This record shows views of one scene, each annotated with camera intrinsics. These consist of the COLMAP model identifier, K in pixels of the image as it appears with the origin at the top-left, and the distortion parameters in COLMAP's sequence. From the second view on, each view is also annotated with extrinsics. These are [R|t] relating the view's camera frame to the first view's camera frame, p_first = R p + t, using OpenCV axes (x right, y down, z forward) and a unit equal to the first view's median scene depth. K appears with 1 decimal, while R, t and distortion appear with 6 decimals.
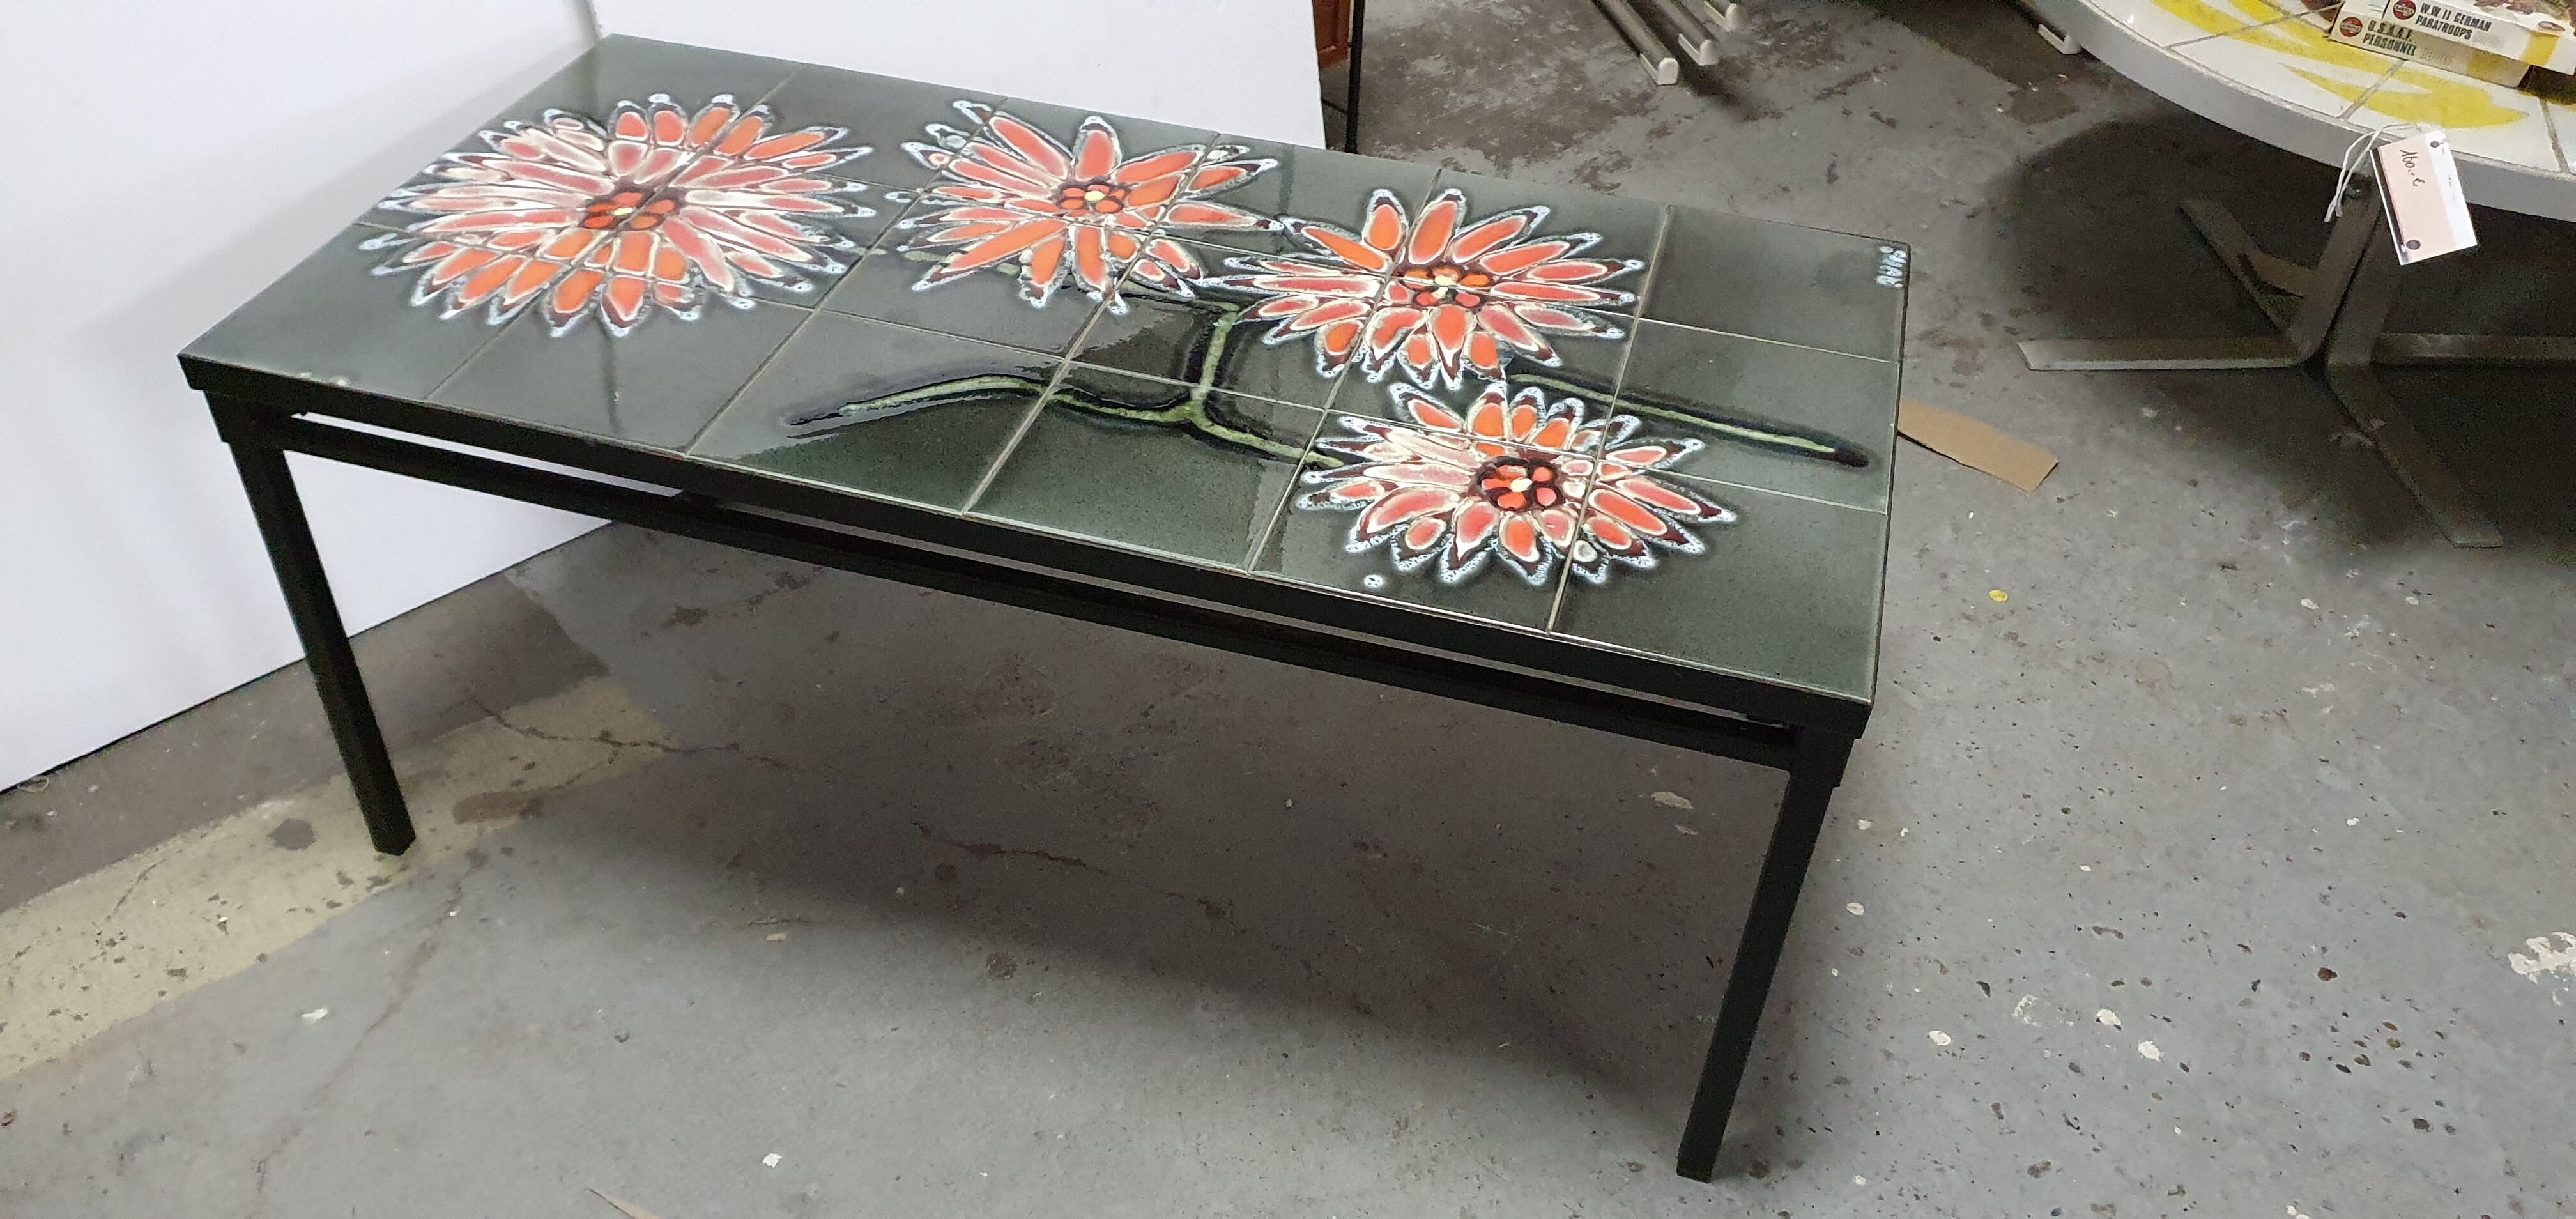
lens RADIAL K [[1973.1, 0, 1262.1], [0, 1973.1, 598.4], [0, 0, 1]] dist [0.224840, -0.649743]
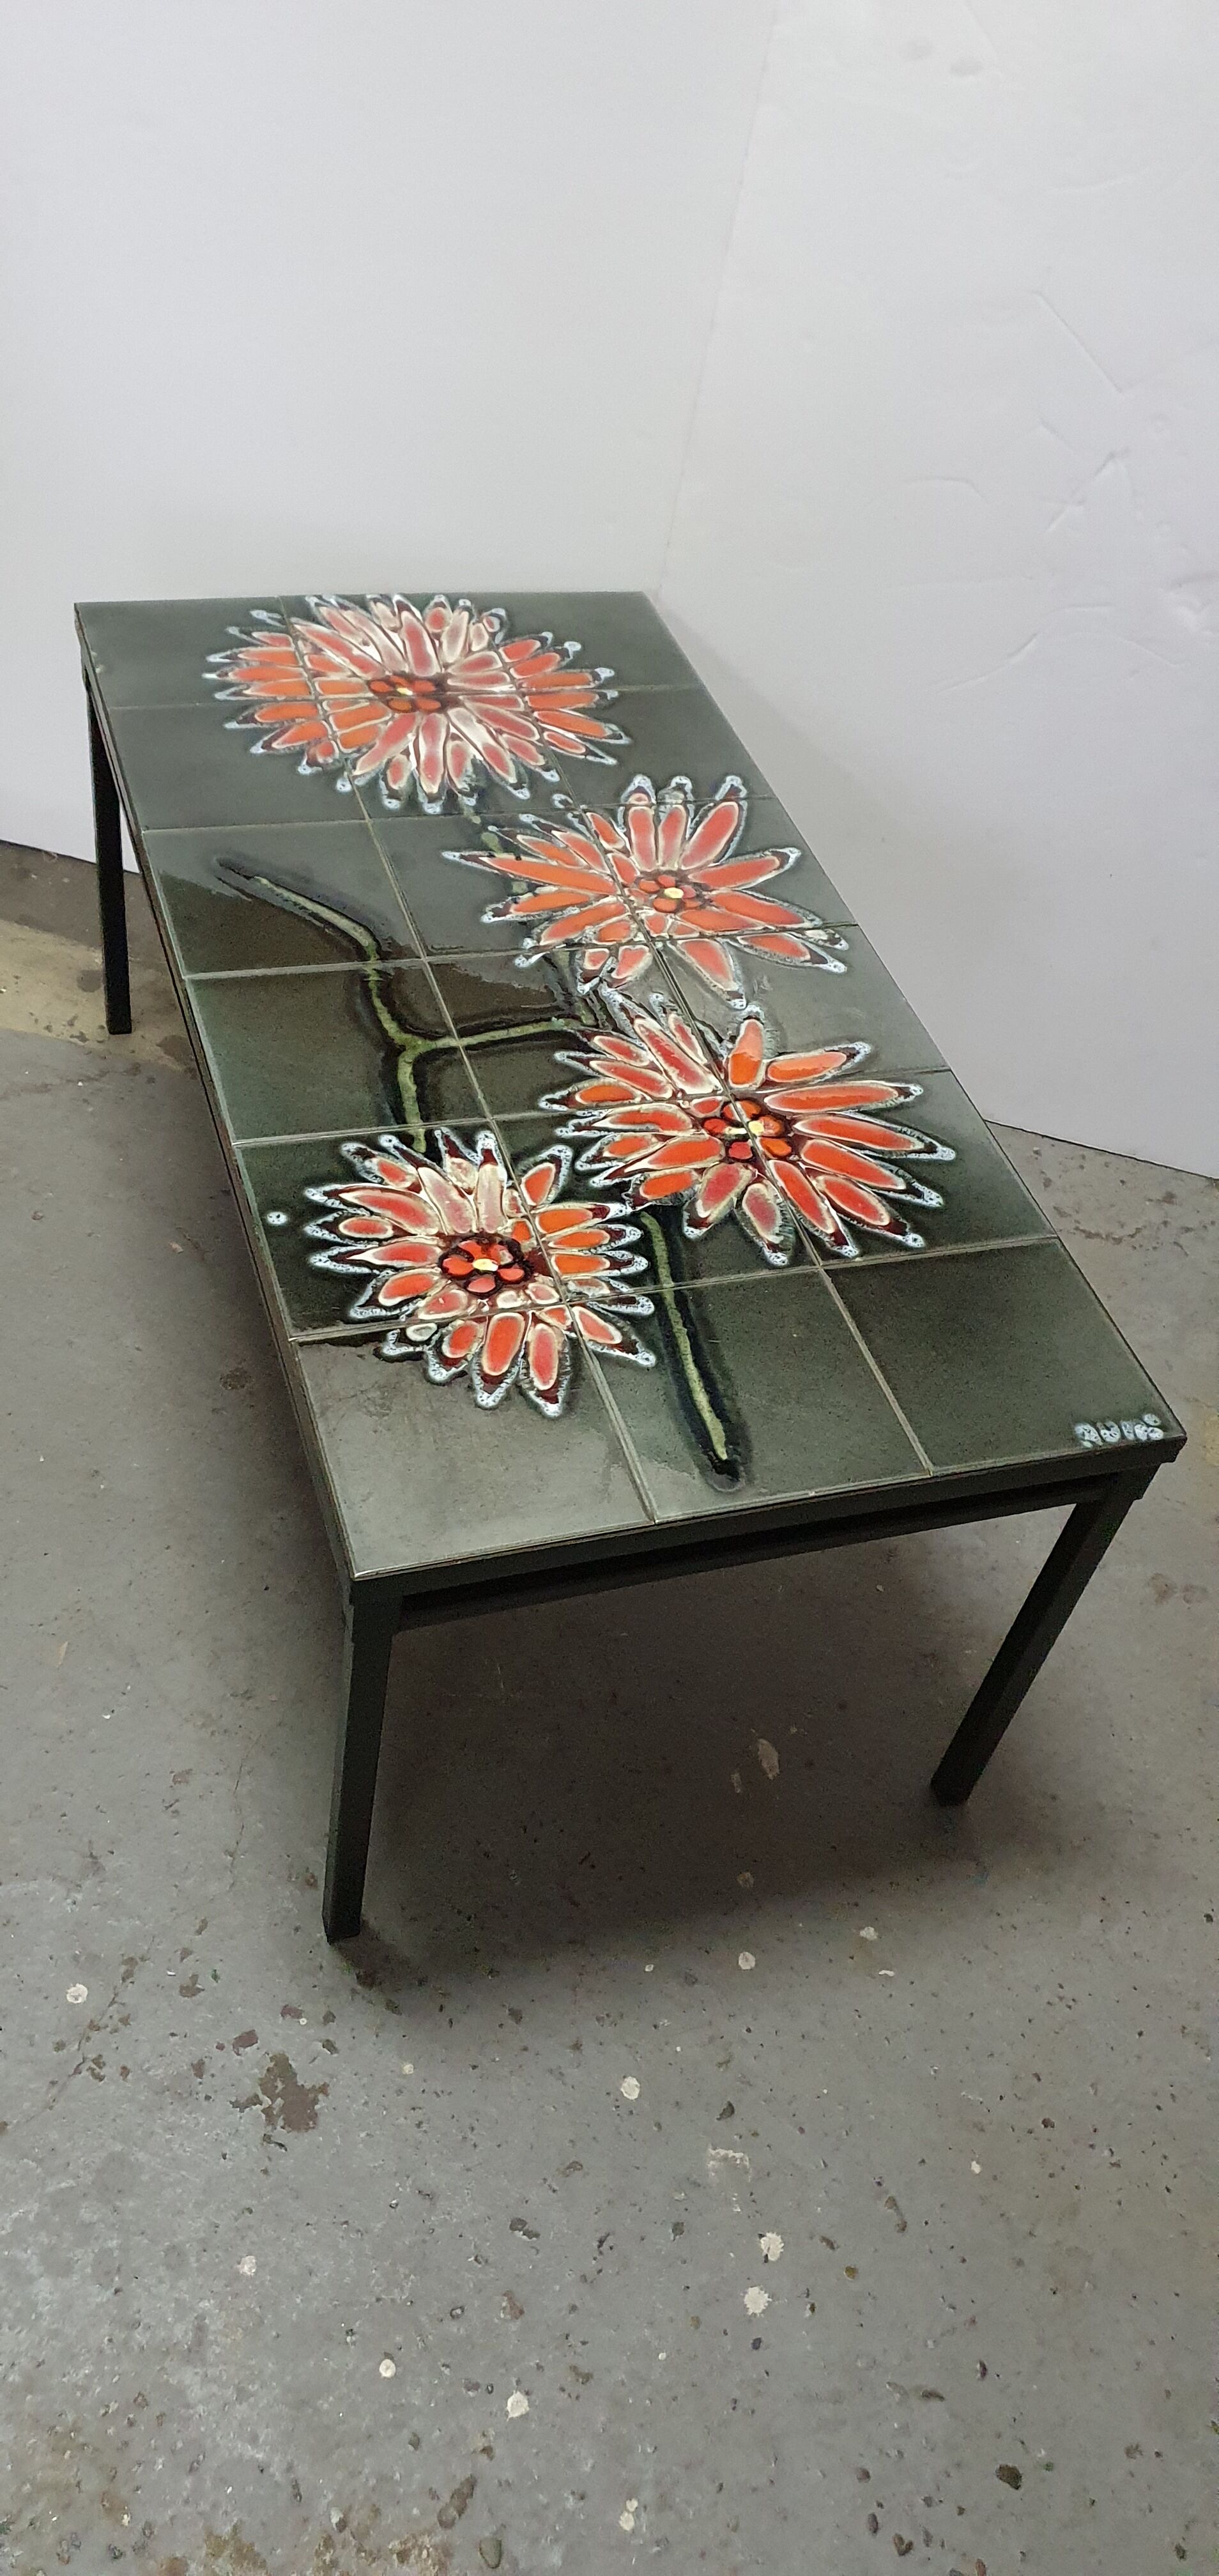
lens RADIAL K [[1973.1, 0, 583.9], [0, 1973.1, 1283.5], [0, 0, 1]] dist [0.224840, -0.649743]
pose [[0.552367, 0.626028, -0.550436, 0.654327], [-0.611942, 0.752902, 0.242210, -0.295914], [0.566054, 0.203046, 0.798971, 0.183068]]
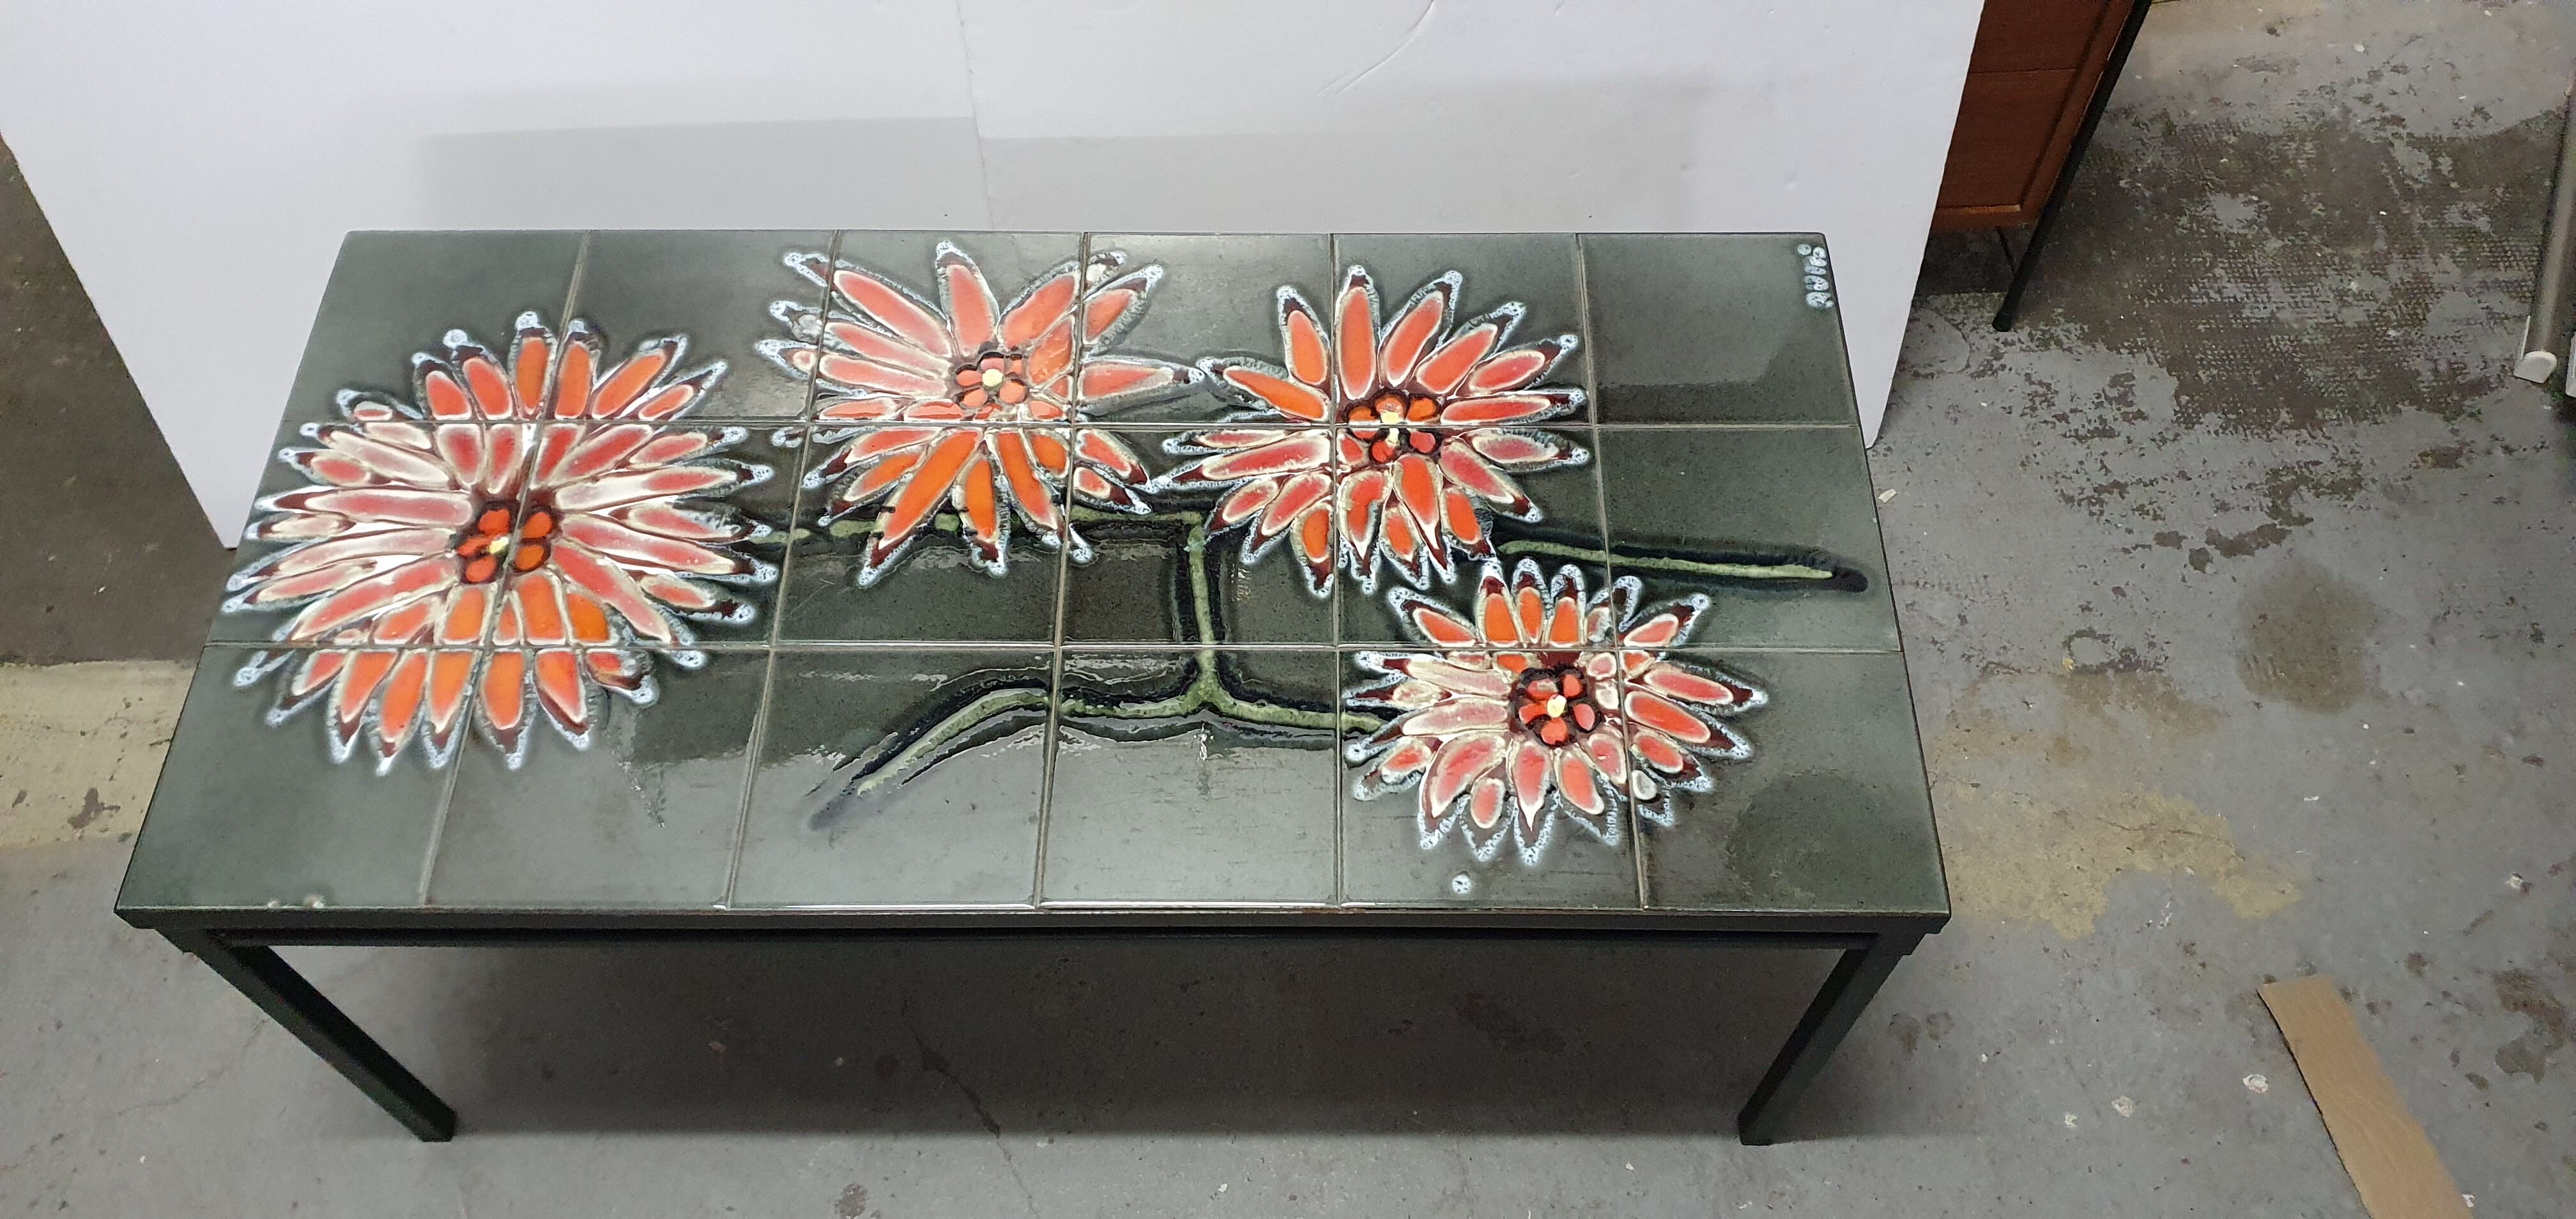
lens RADIAL K [[1980.9, 0, 1266.9], [0, 1980.9, 609.4], [0, 0, 1]] dist [0.215693, -0.611088]
pose [[0.962375, -0.248223, 0.110539, -0.098272], [0.200786, 0.923728, 0.326208, -0.411438], [-0.183080, -0.291740, 0.938813, 0.082982]]
